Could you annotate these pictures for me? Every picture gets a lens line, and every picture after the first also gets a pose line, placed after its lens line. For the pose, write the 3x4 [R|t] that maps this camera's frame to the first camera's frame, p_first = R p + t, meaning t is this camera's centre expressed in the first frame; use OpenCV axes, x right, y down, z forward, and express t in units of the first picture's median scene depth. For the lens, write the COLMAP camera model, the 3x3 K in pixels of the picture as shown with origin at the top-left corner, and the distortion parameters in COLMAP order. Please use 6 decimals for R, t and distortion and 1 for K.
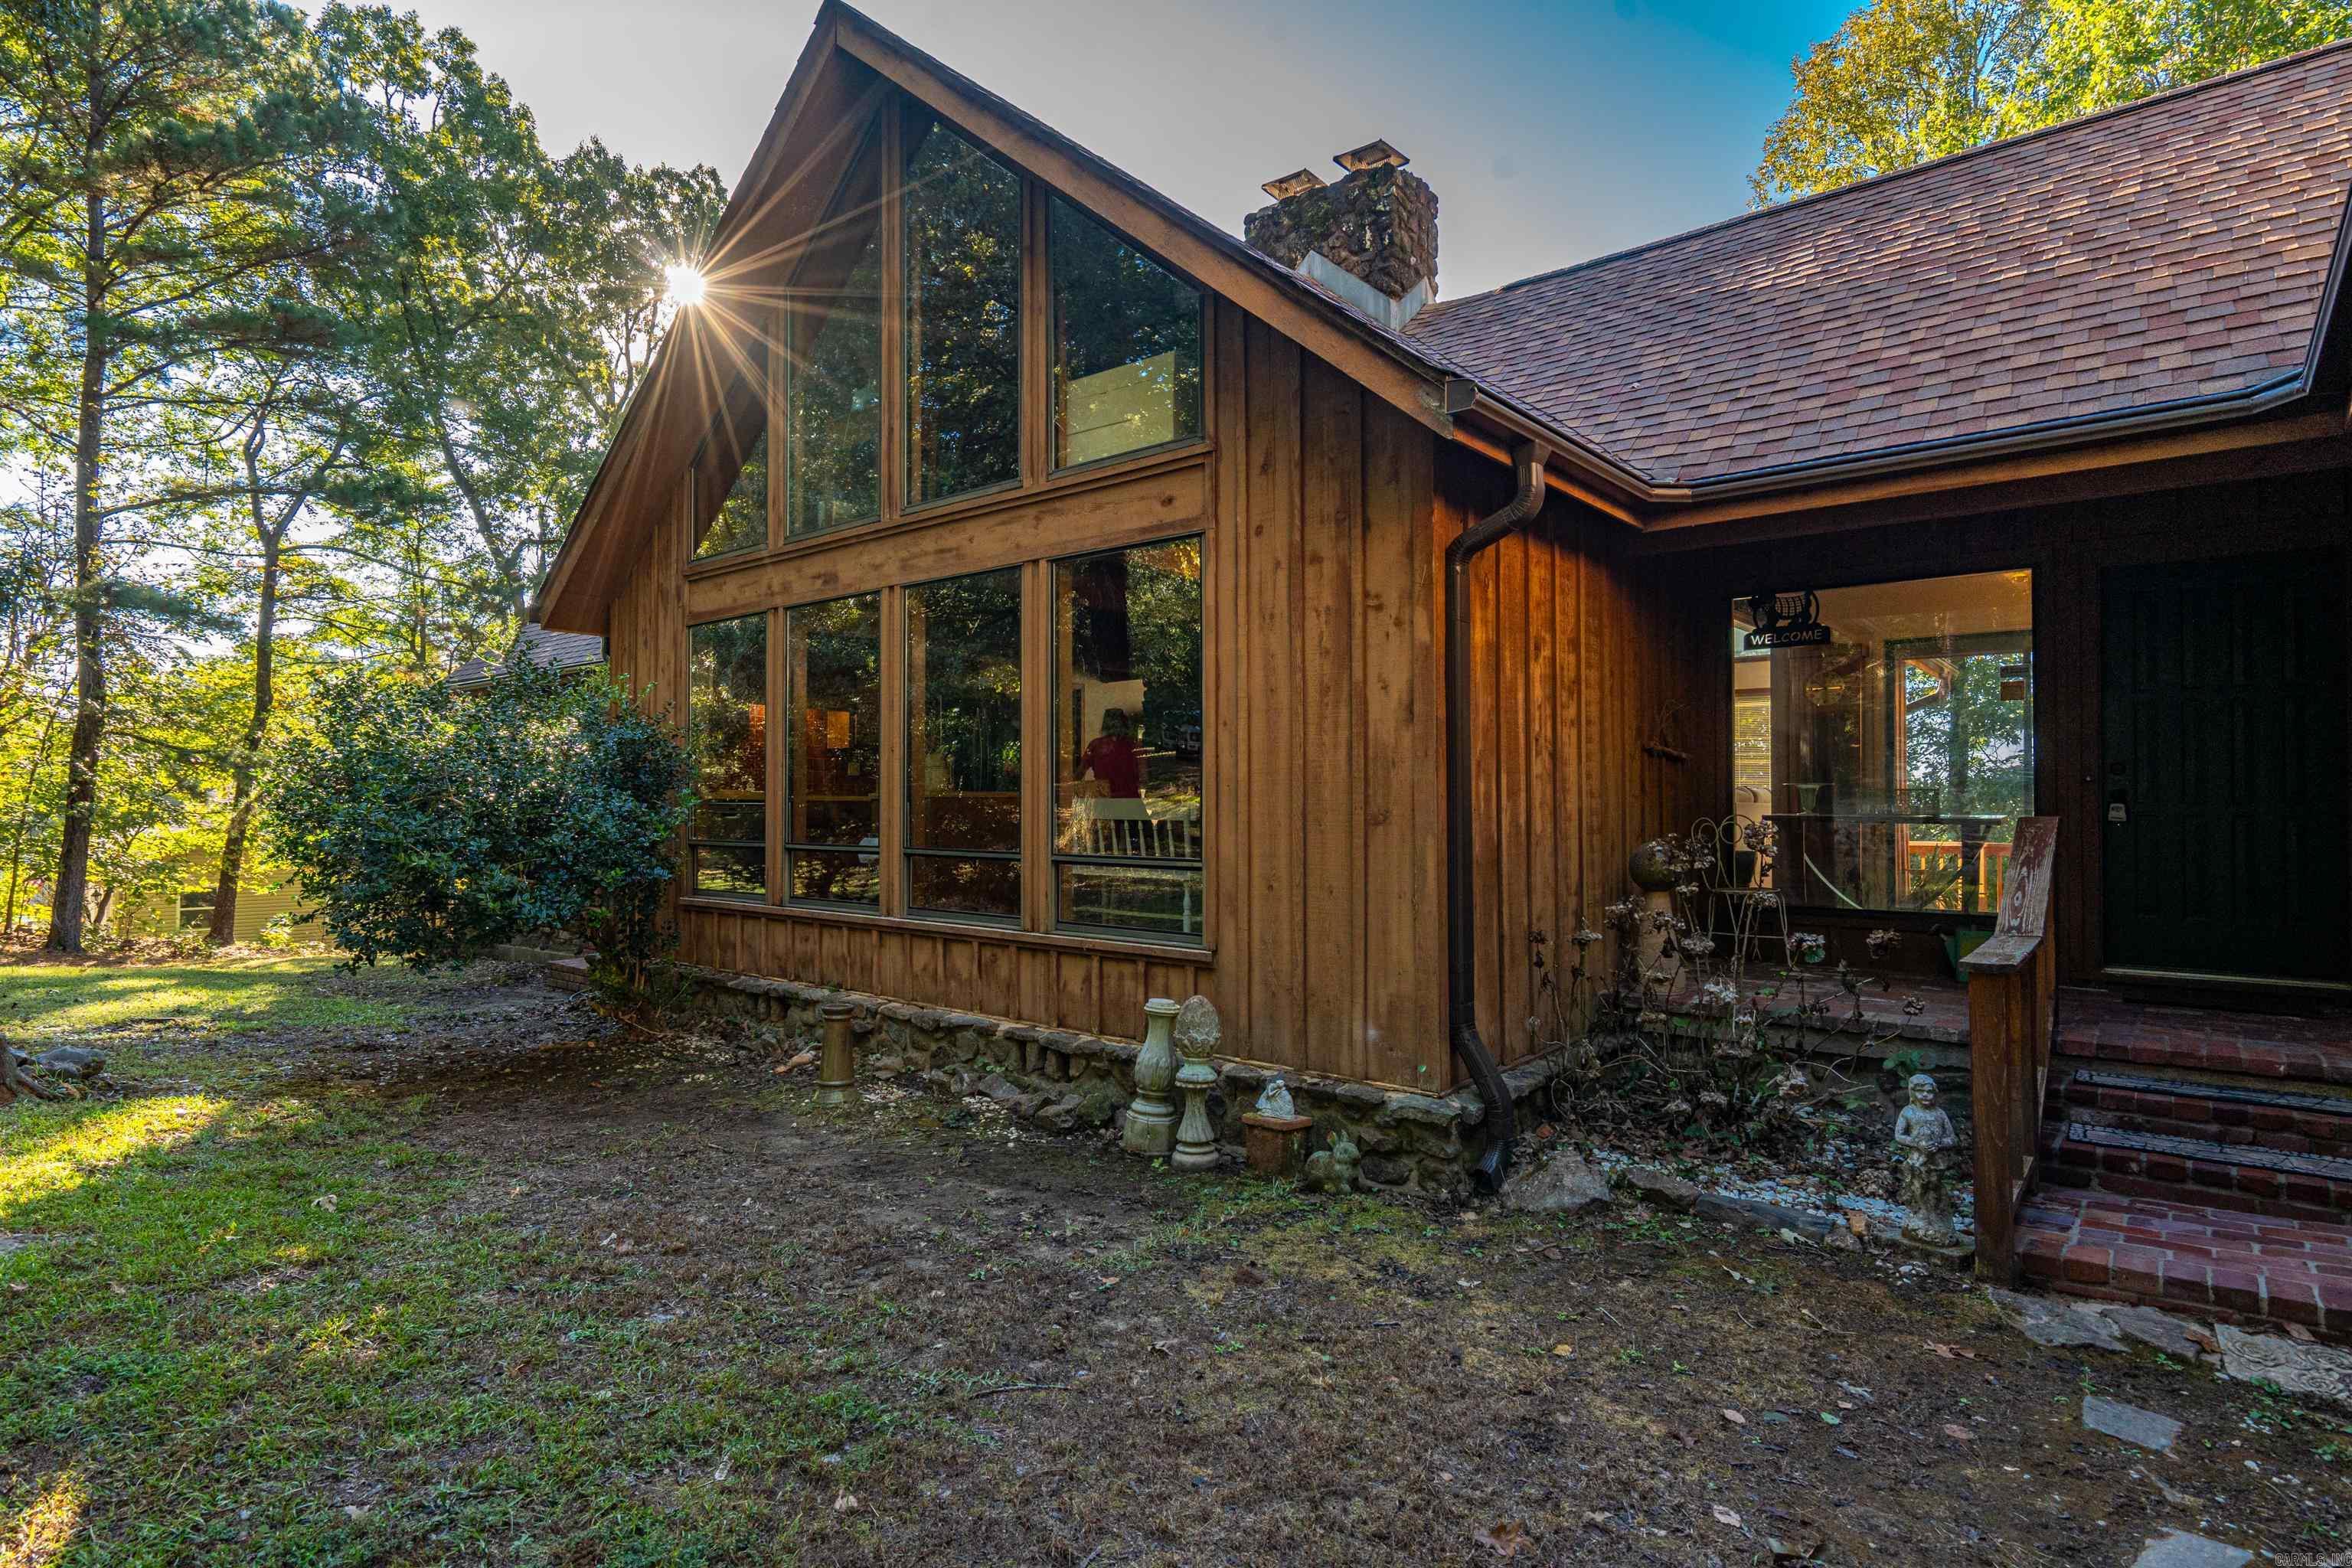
lens RADIAL K [[1206.4, 0, 1173.2], [0, 1206.4, 781.9], [0, 0, 1]] dist [-0.007578, 0.000018]
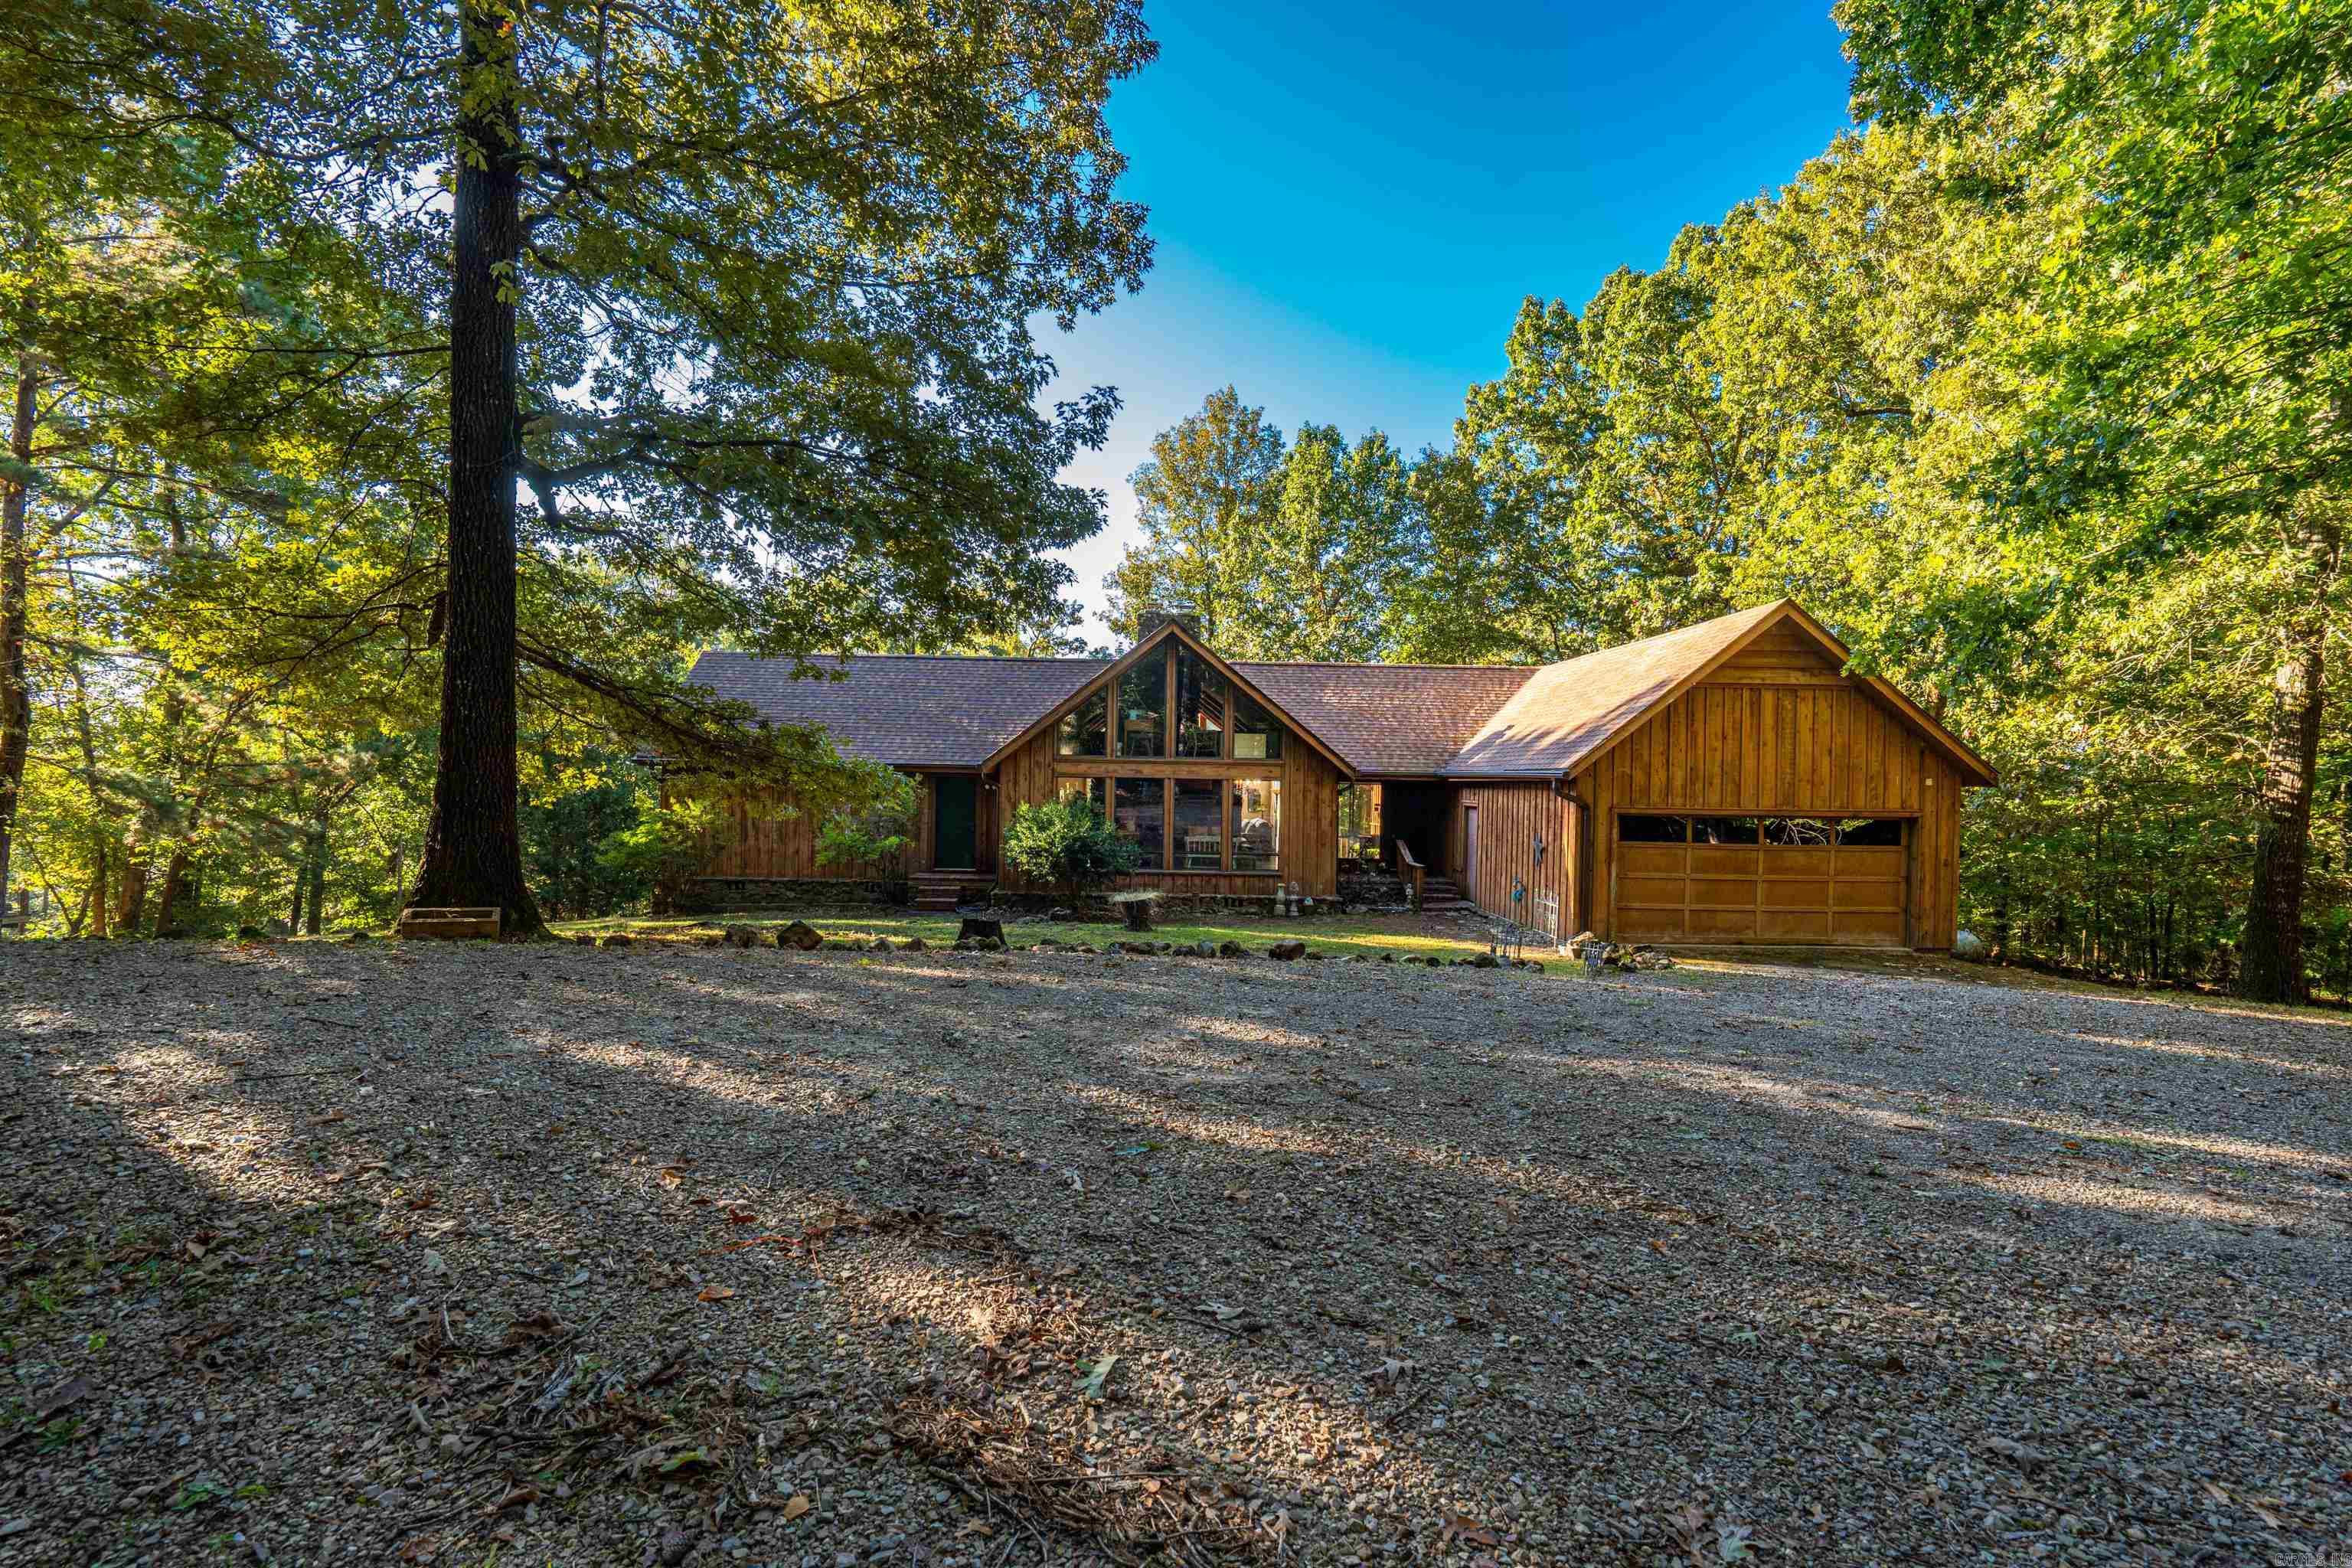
lens RADIAL K [[1074.7, 0, 1173.5], [0, 1074.7, 785.2], [0, 0, 1]] dist [-0.001124, 0.003278]
pose [[0.758311, 0.009956, 0.651817, -2.585279], [-0.028741, 0.999422, 0.018171, -0.224165], [-0.651259, -0.032513, 0.758159, -1.593384]]
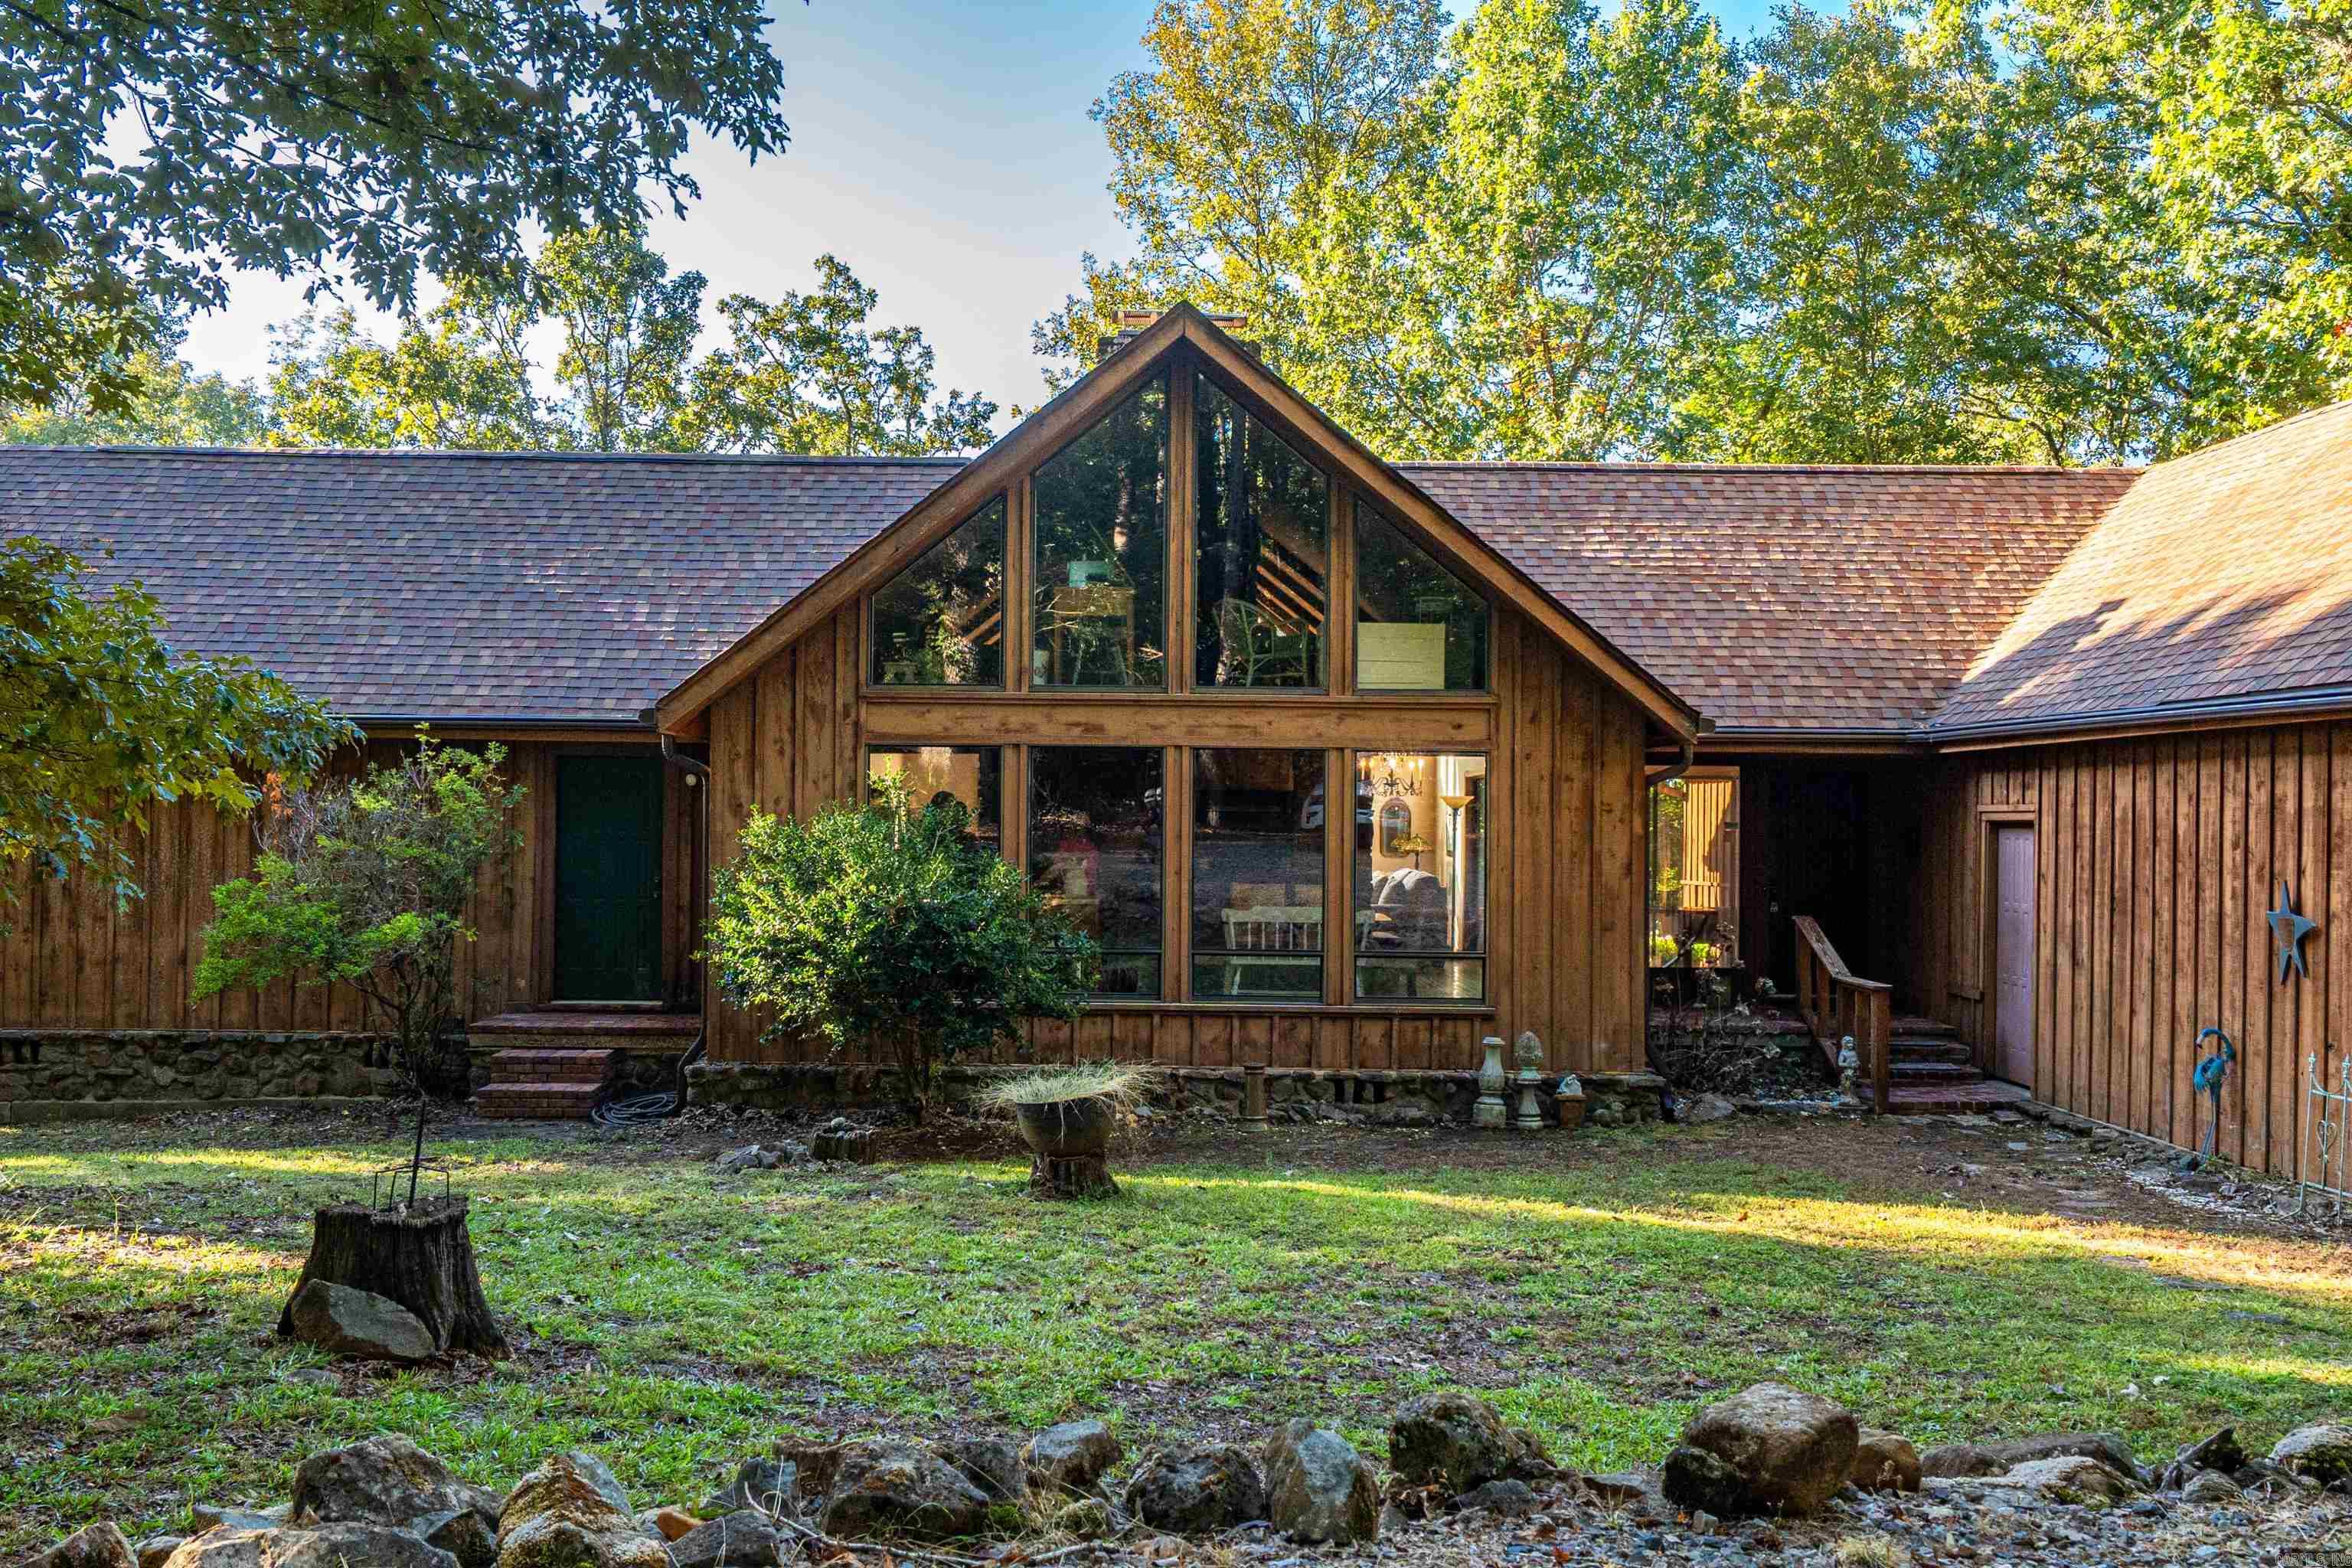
lens RADIAL K [[2130.8, 0, 1168.0], [0, 2130.8, 777.3], [0, 0, 1]] dist [0.003680, 0.023538]
pose [[0.770501, 0.020246, 0.637118, -1.906323], [-0.020741, 0.999763, -0.006687, -0.128278], [-0.637102, -0.008062, 0.770738, -0.840511]]
